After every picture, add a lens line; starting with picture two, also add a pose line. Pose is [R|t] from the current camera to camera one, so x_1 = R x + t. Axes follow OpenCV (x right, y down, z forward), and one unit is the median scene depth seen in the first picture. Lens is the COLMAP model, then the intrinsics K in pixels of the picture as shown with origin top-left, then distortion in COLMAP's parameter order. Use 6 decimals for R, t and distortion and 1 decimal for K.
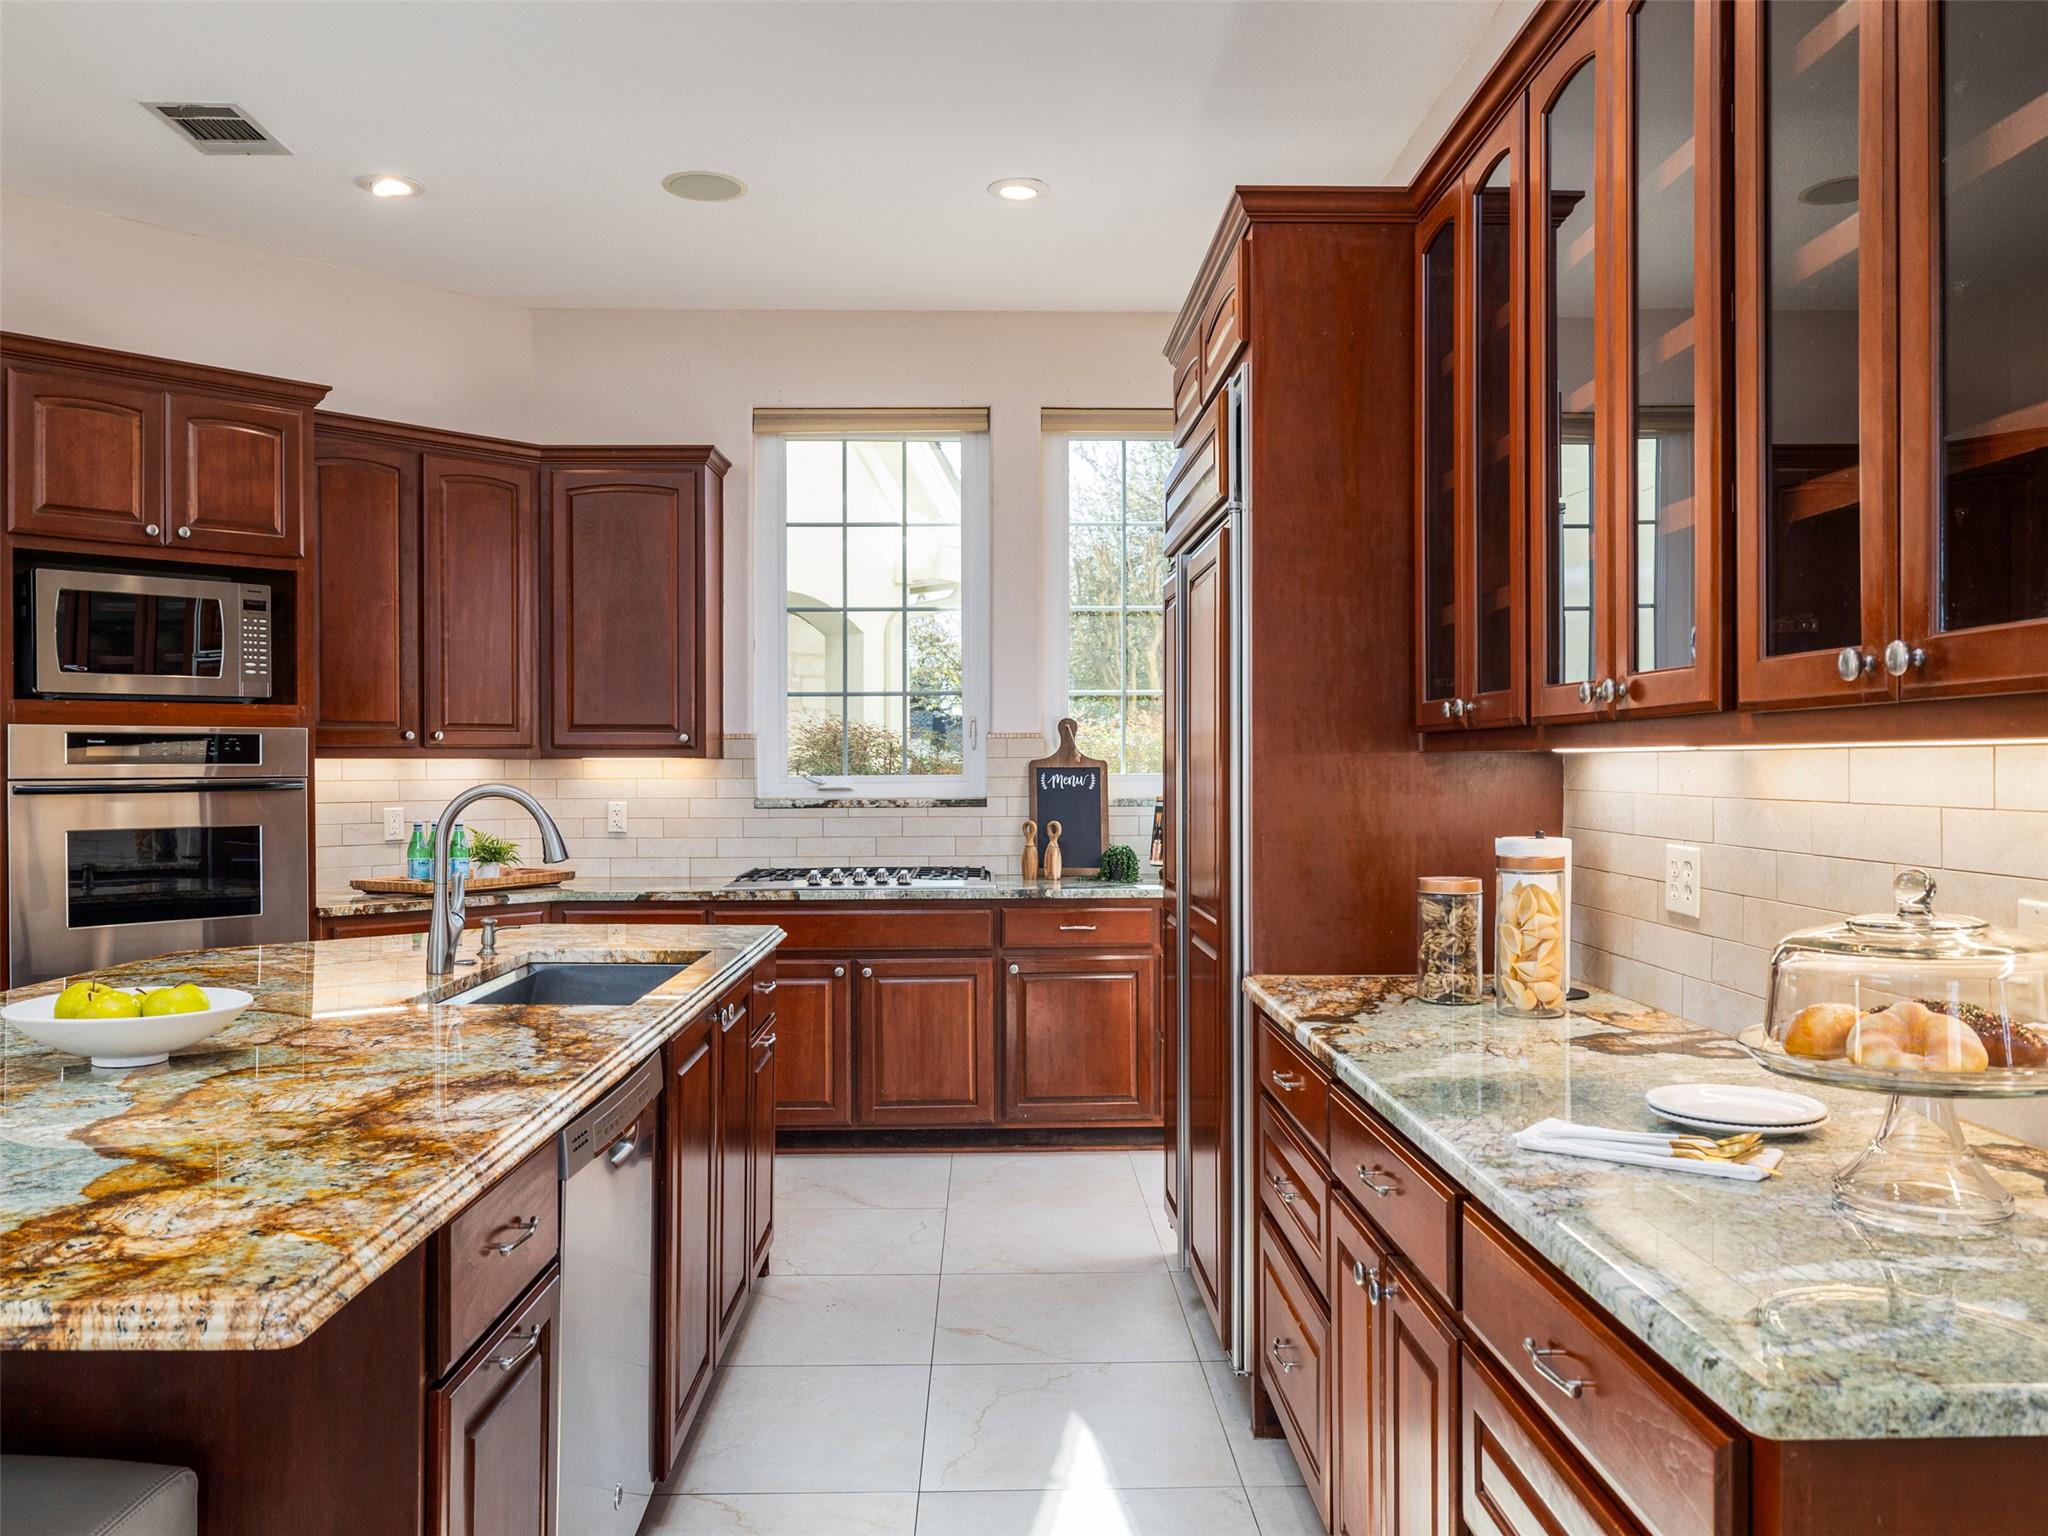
lens RADIAL K [[1553.1, 0, 1023.2], [0, 1553.1, 771.6], [0, 0, 1]] dist [0.009138, 0.002470]
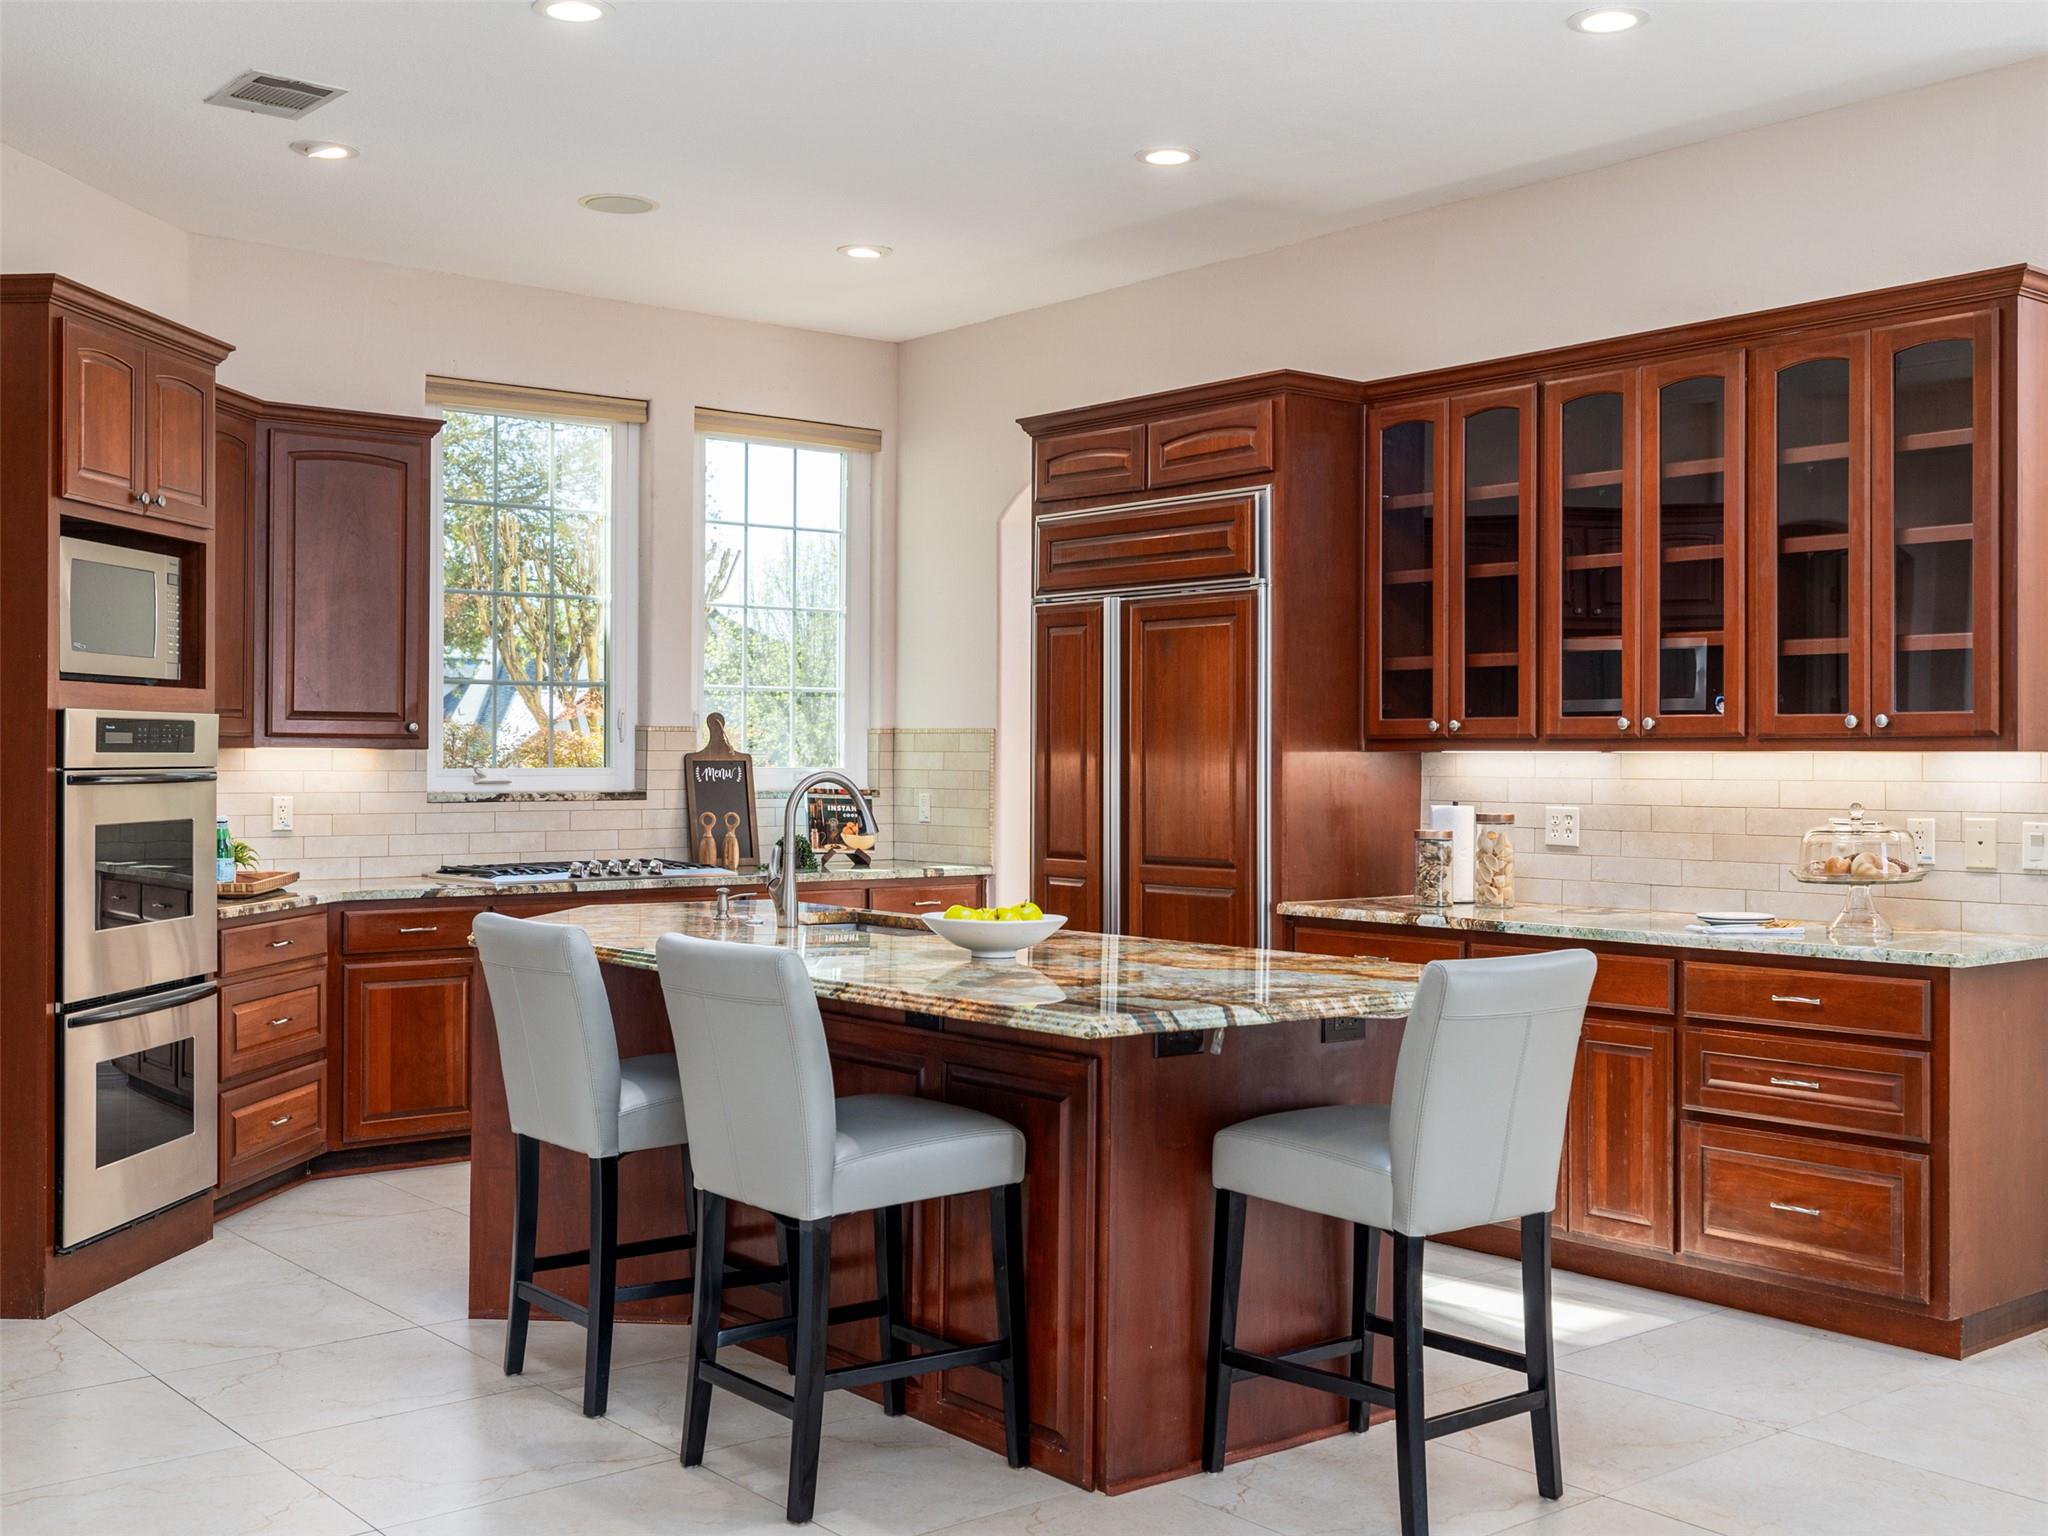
lens RADIAL K [[2122.9, 0, 1023.5], [0, 2122.9, 763.2], [0, 0, 1]] dist [0.001888, 0.000000]
pose [[0.783866, 0.003077, 0.620923, -0.684608], [-0.001608, 0.999994, -0.002924, 0.003055], [-0.620928, 0.001294, 0.783866, -0.223976]]
